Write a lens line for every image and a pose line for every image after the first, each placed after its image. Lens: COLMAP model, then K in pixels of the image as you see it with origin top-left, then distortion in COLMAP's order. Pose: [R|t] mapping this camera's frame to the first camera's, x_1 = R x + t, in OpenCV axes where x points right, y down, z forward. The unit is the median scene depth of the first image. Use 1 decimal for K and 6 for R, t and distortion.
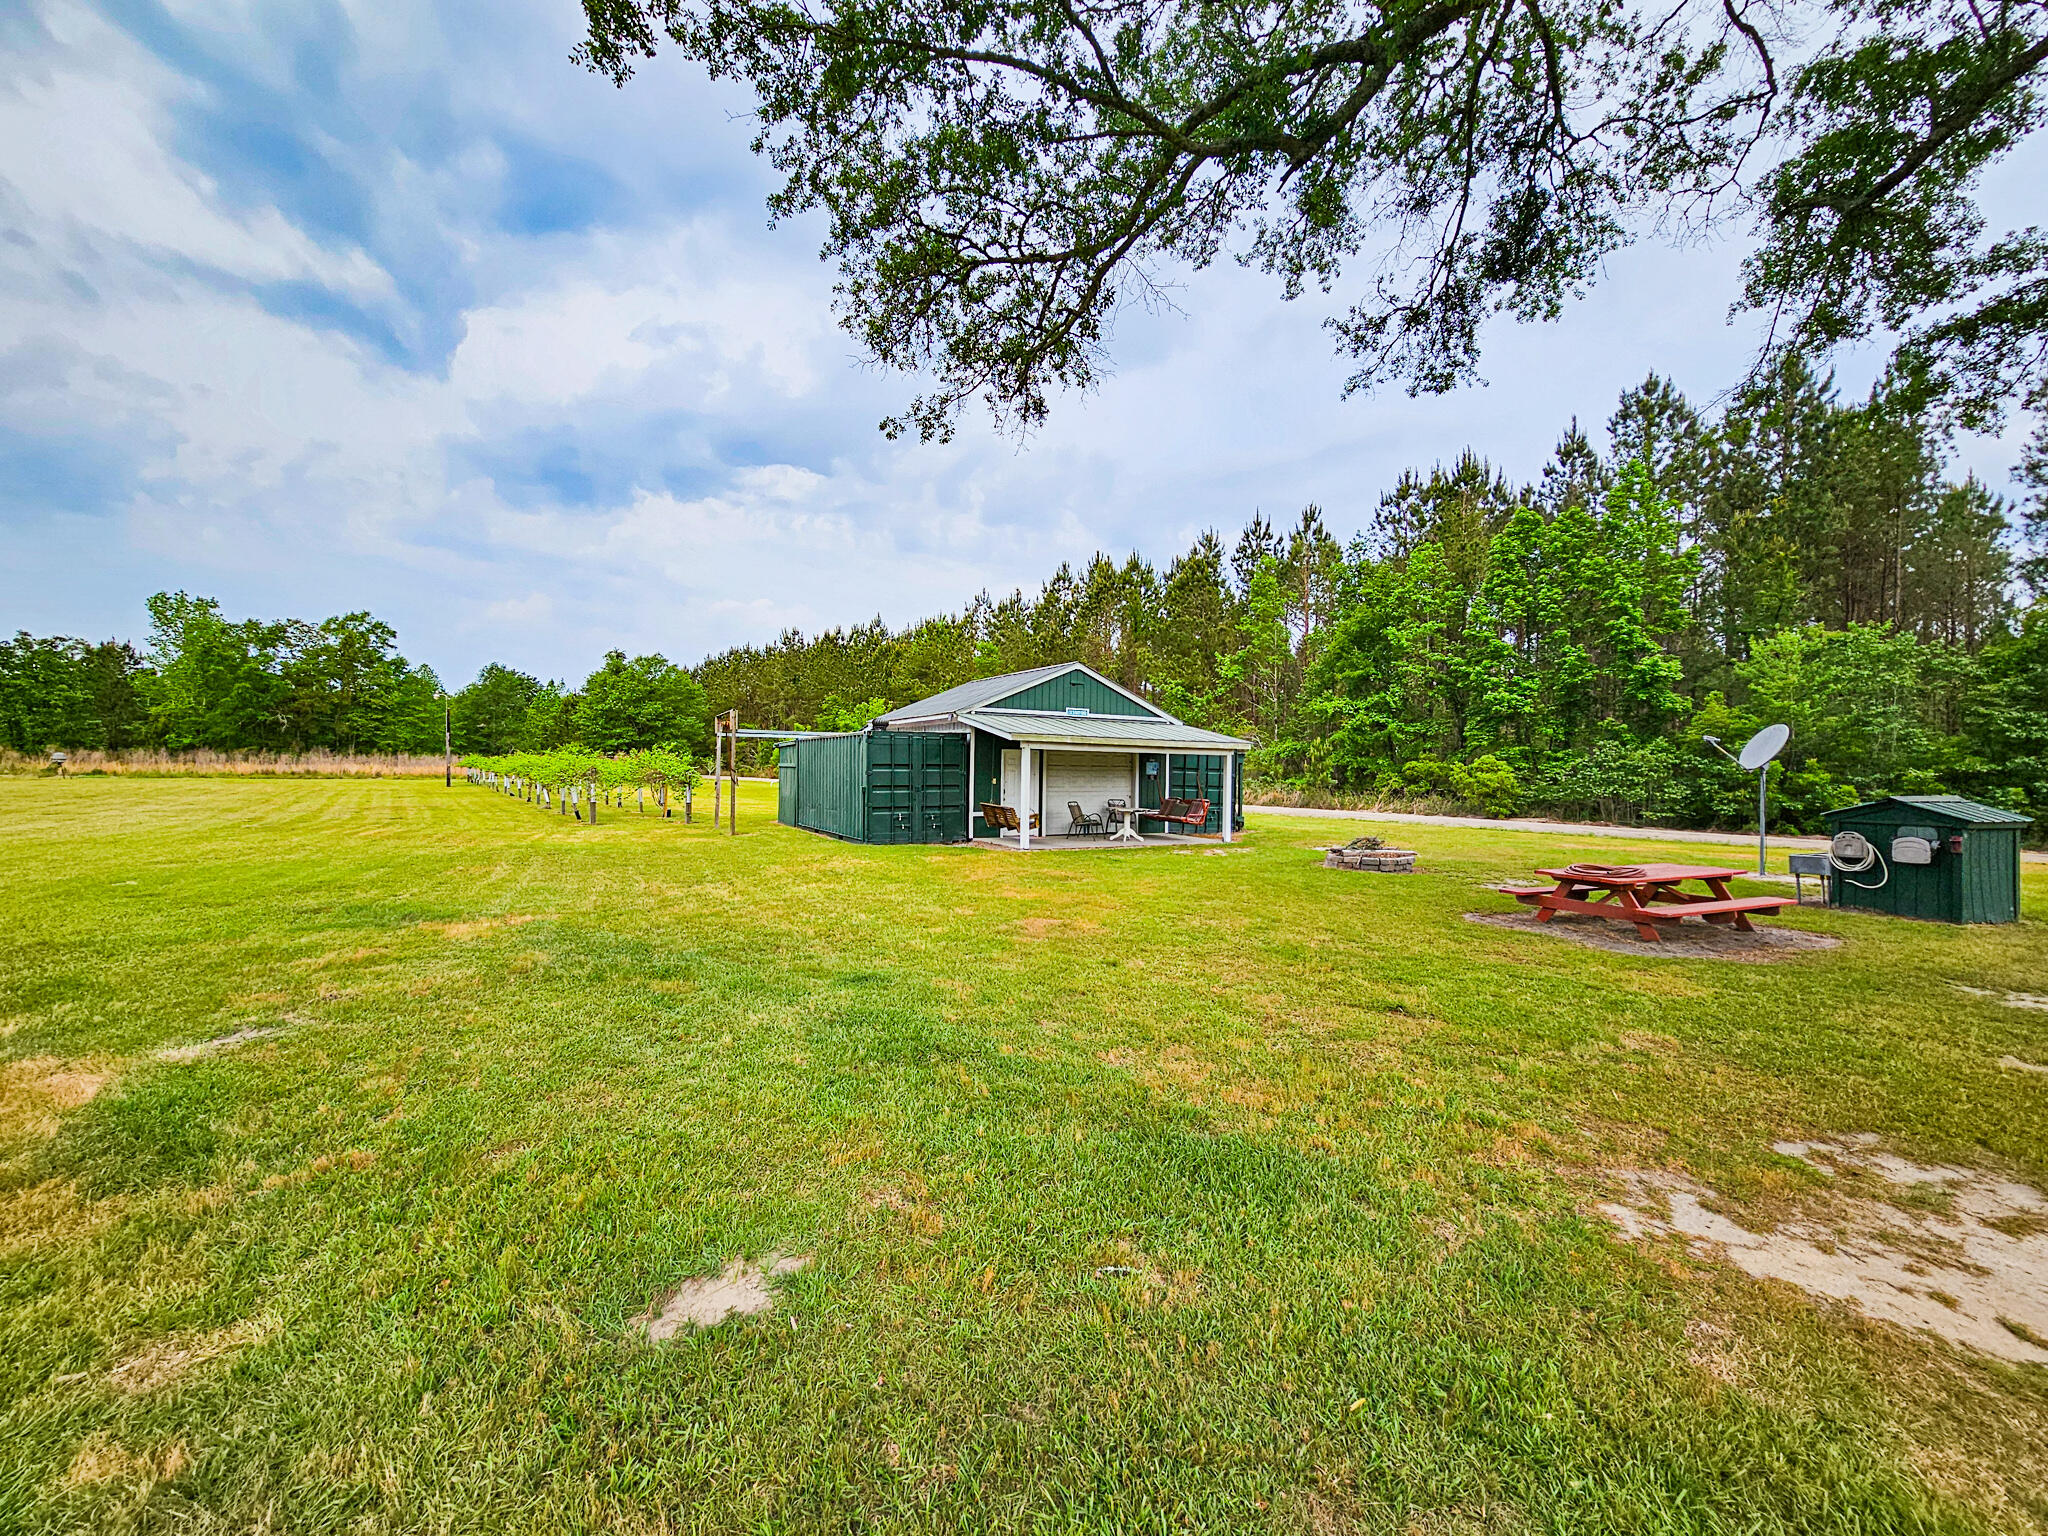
lens RADIAL K [[843.4, 0, 995.9], [0, 843.4, 758.1], [0, 0, 1]] dist [0.000231, -0.000643]
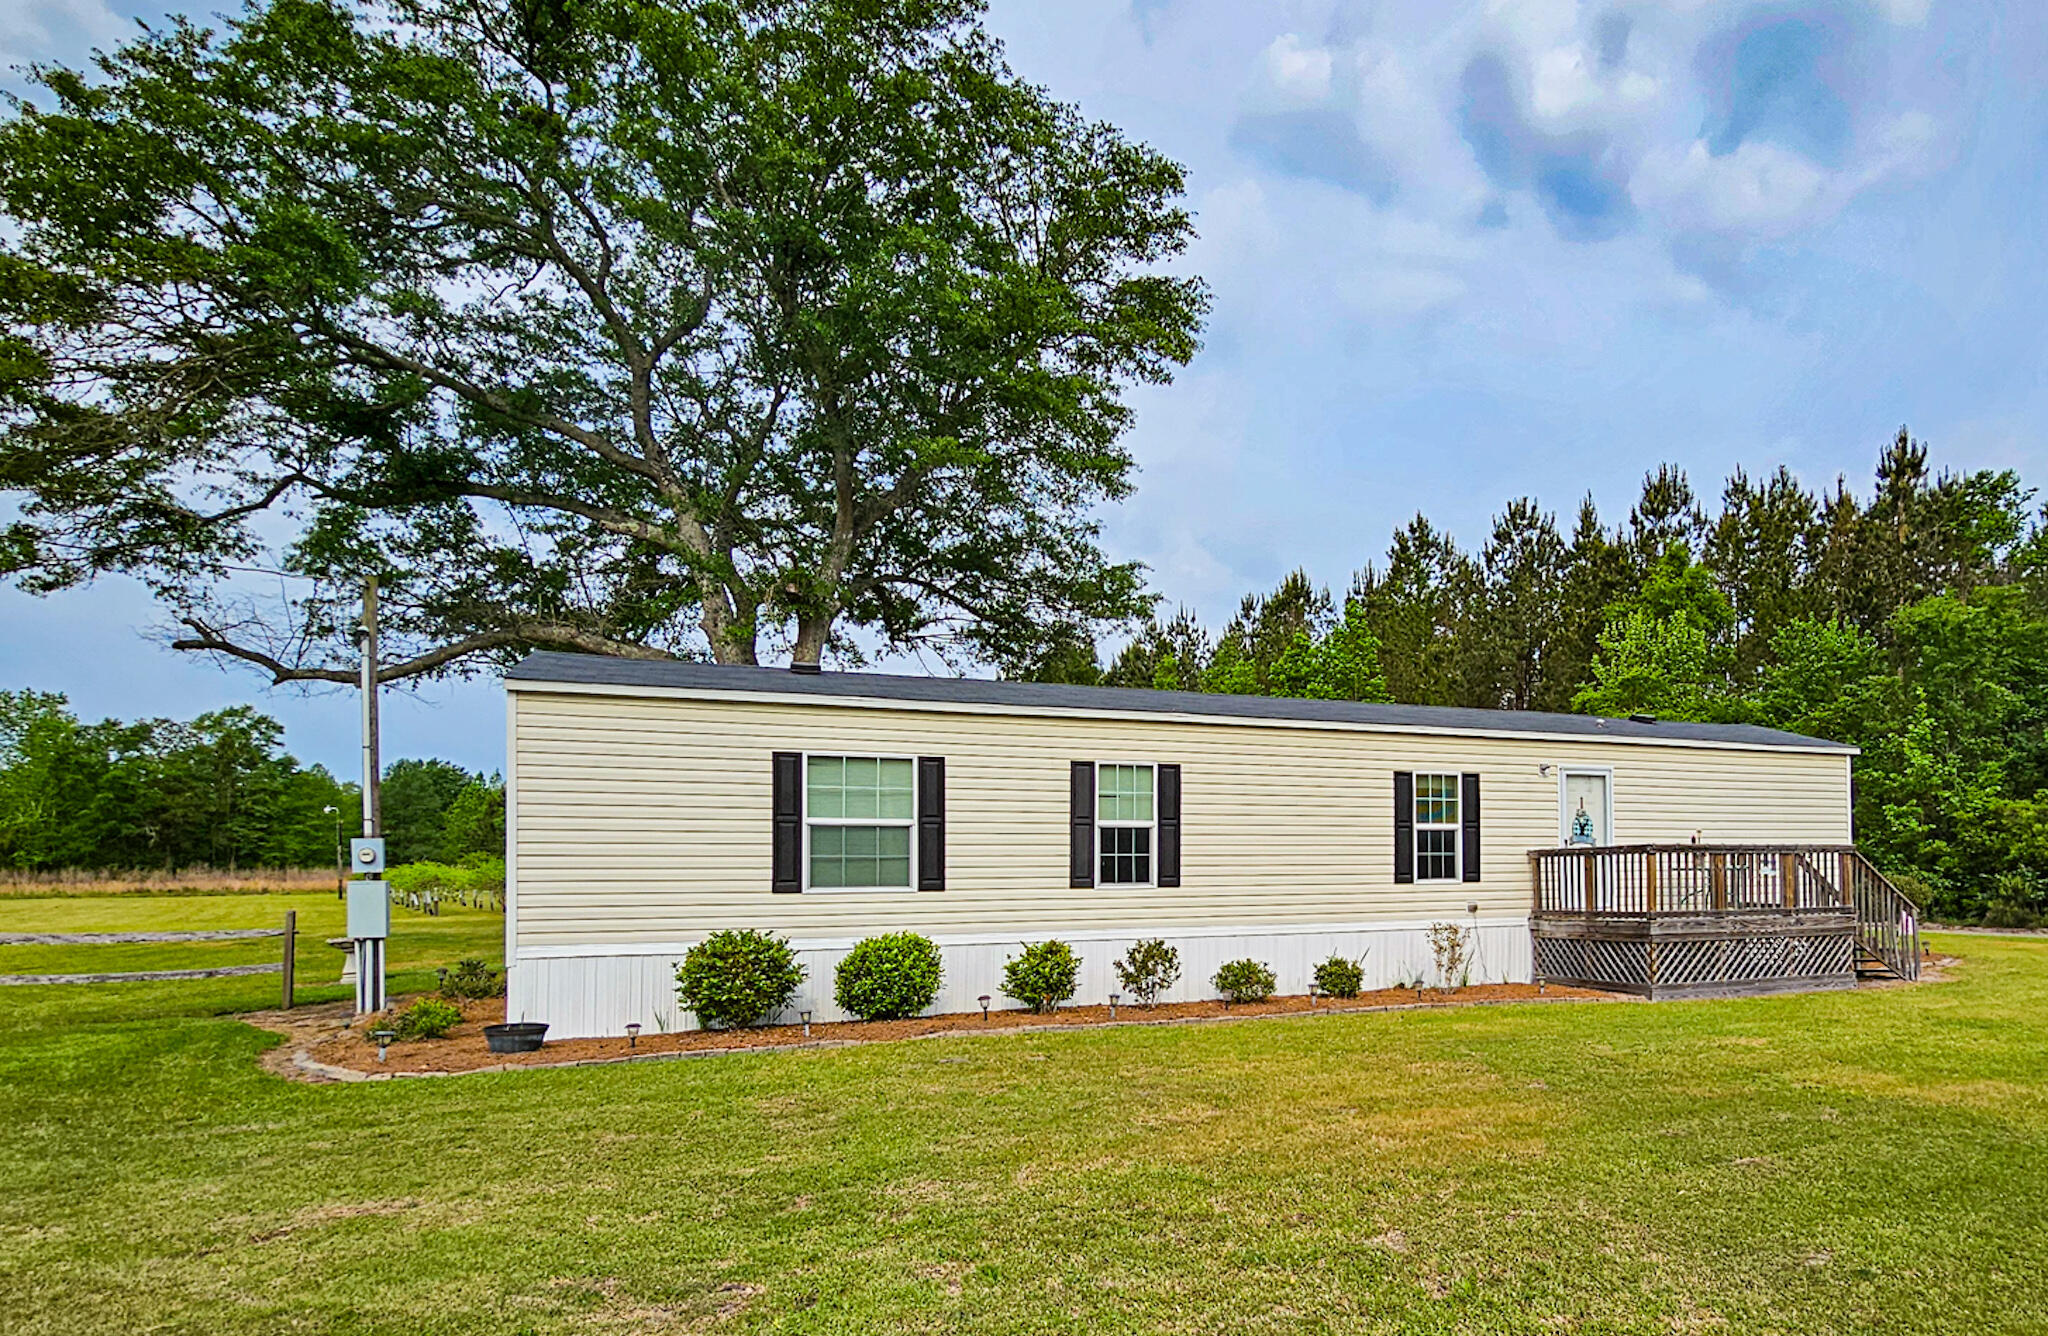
lens RADIAL K [[1183.1, 0, 1240.4], [0, 1183.1, 835.9], [0, 0, 1]] dist [0.000247, 0.003936]
pose [[0.998180, -0.022311, 0.056030, 0.213461], [0.023021, 0.999662, -0.012071, -0.000111], [-0.055741, 0.013338, 0.998356, -0.288472]]
